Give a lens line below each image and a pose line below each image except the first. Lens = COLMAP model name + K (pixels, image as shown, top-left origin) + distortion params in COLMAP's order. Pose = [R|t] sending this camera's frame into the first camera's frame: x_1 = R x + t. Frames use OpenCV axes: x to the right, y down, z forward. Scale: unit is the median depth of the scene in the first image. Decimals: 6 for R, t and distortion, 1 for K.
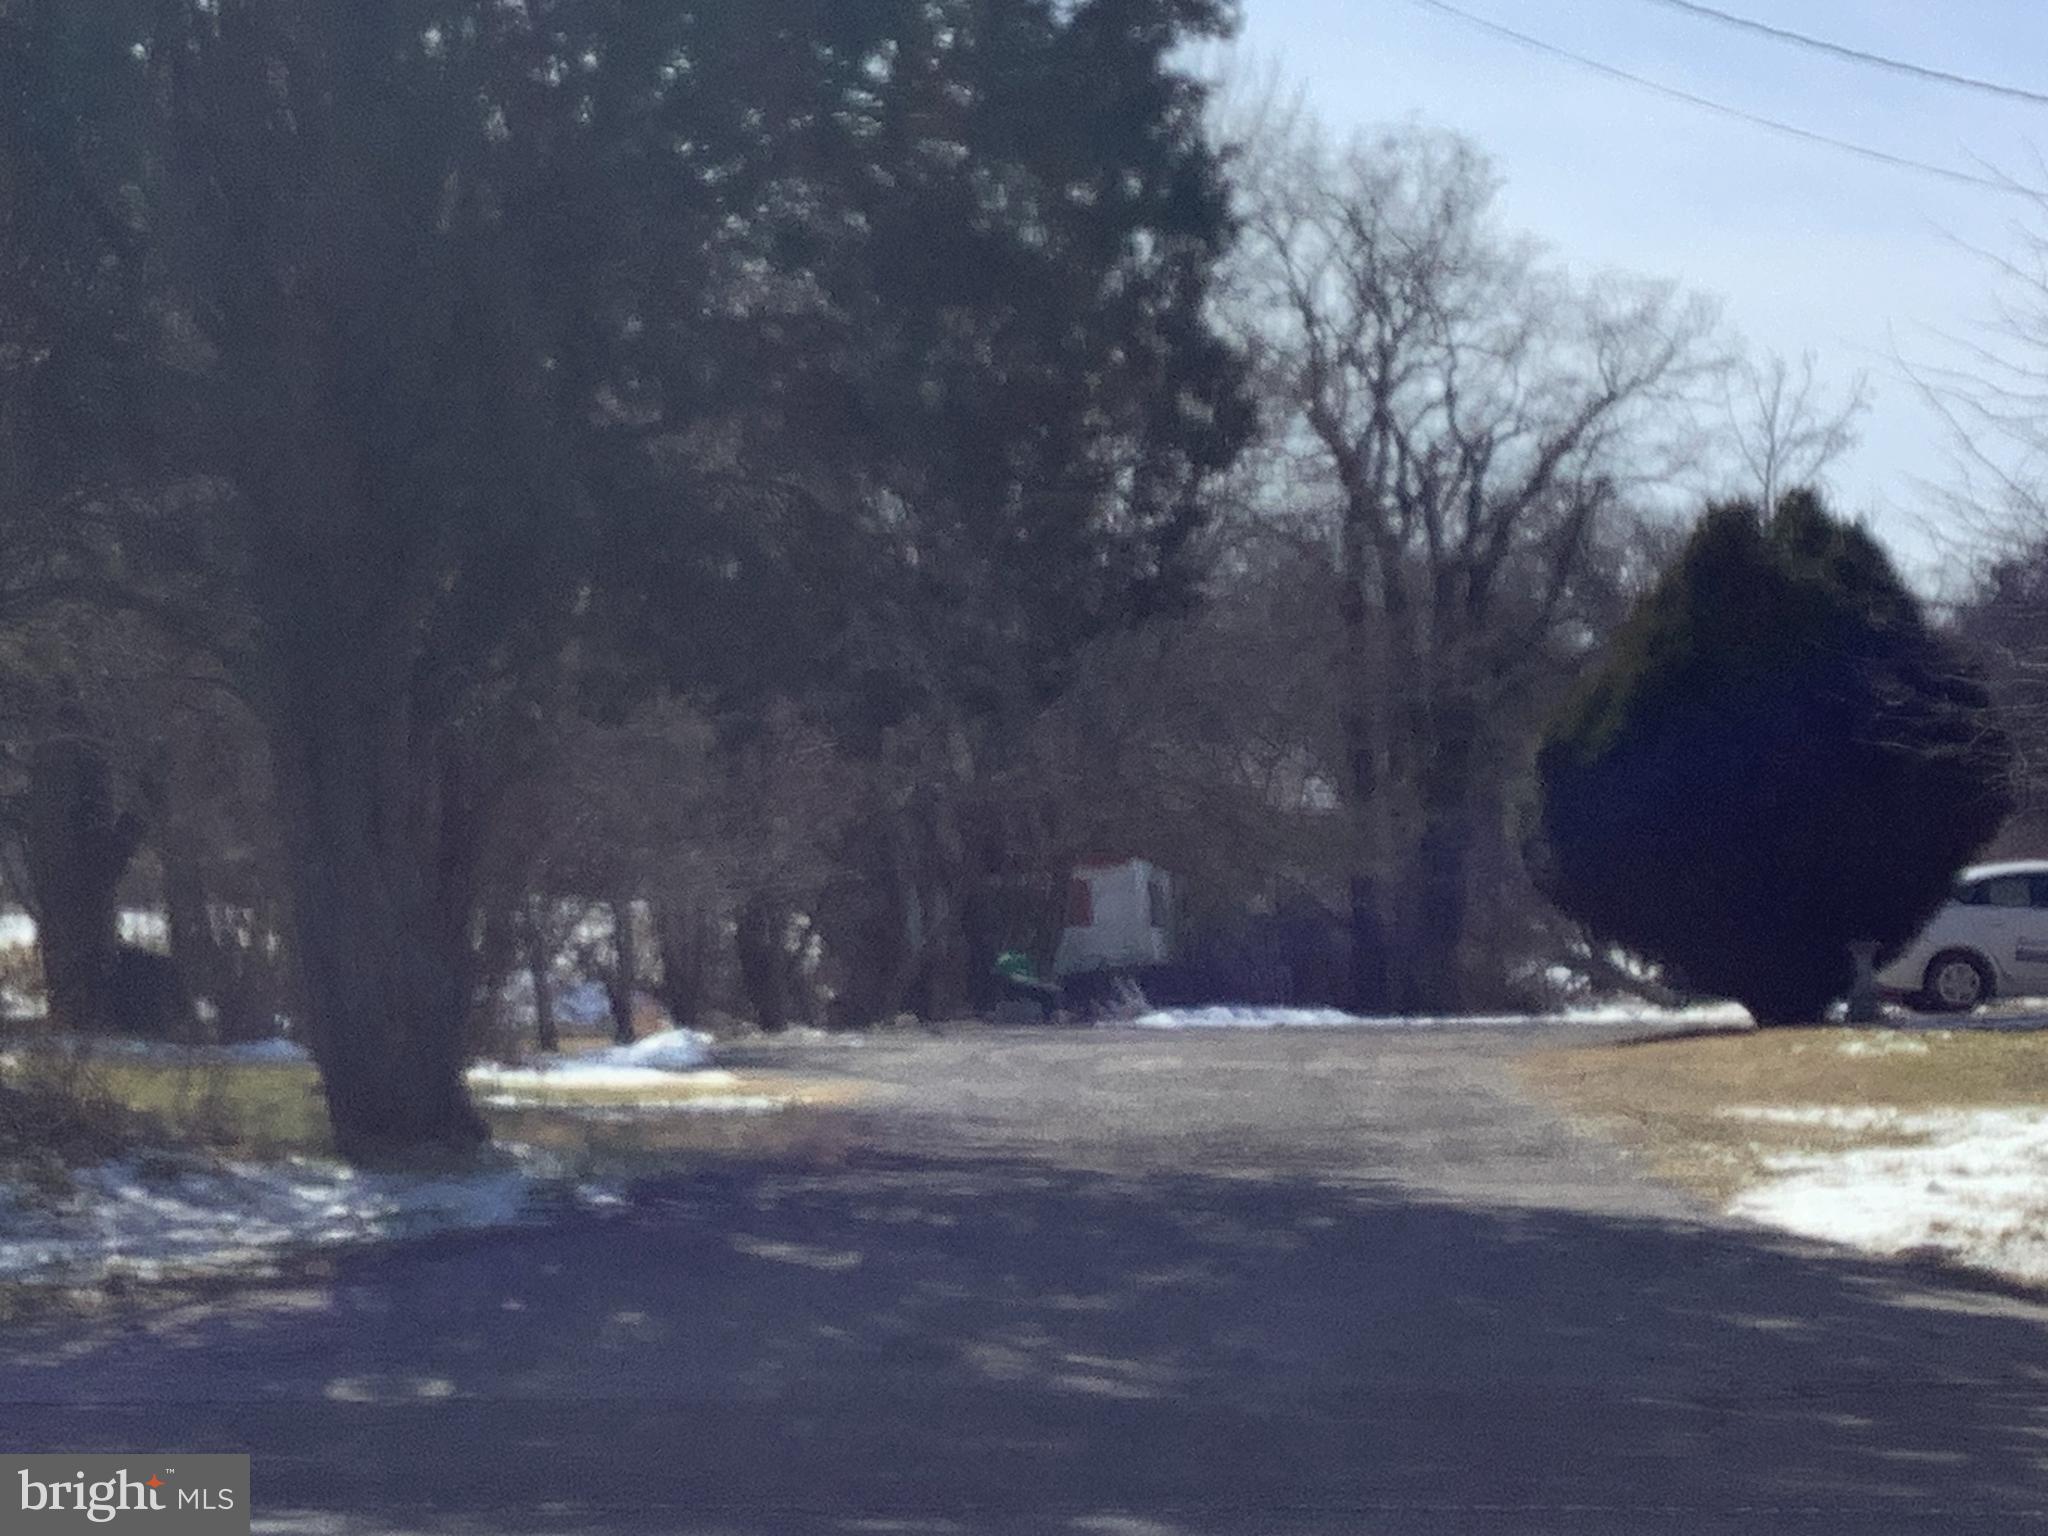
lens RADIAL K [[4620.9, 0, 1023.8], [0, 4620.9, 763.4], [0, 0, 1]] dist [0.041928, 0.000000]
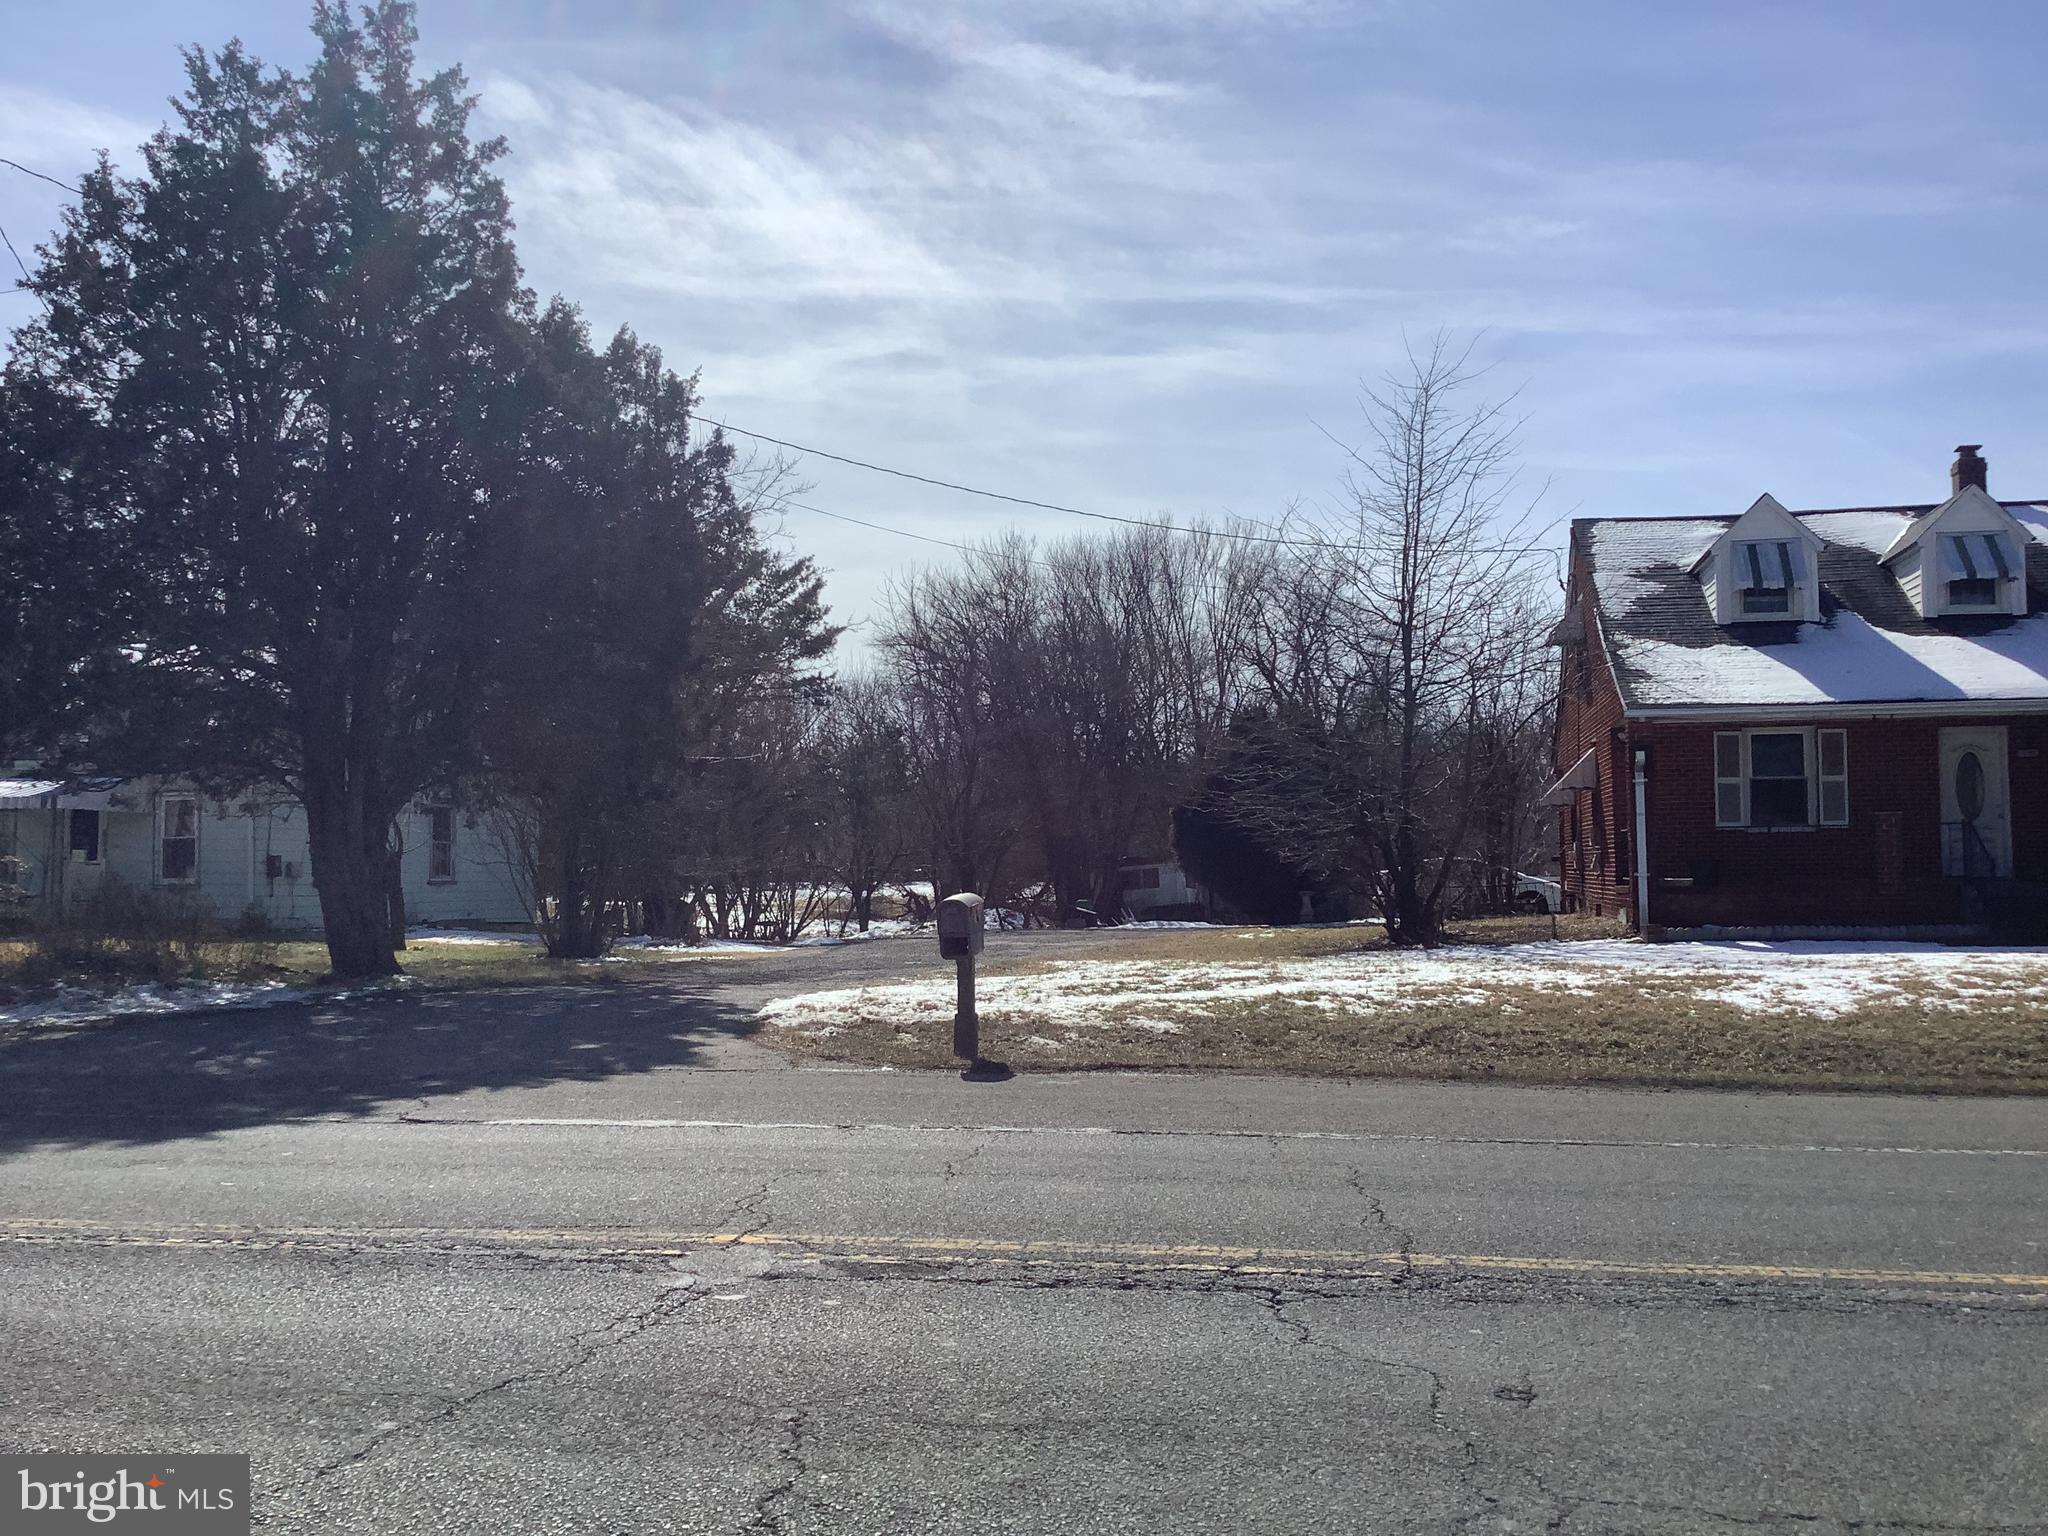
lens RADIAL K [[1915.1, 0, 1022.6], [0, 1915.1, 792.0], [0, 0, 1]] dist [0.099381, -0.132150]
pose [[0.985117, -0.017132, -0.171032, 0.126171], [0.014597, 0.999764, -0.016072, 0.001308], [0.171267, 0.013337, 0.985134, 0.006270]]
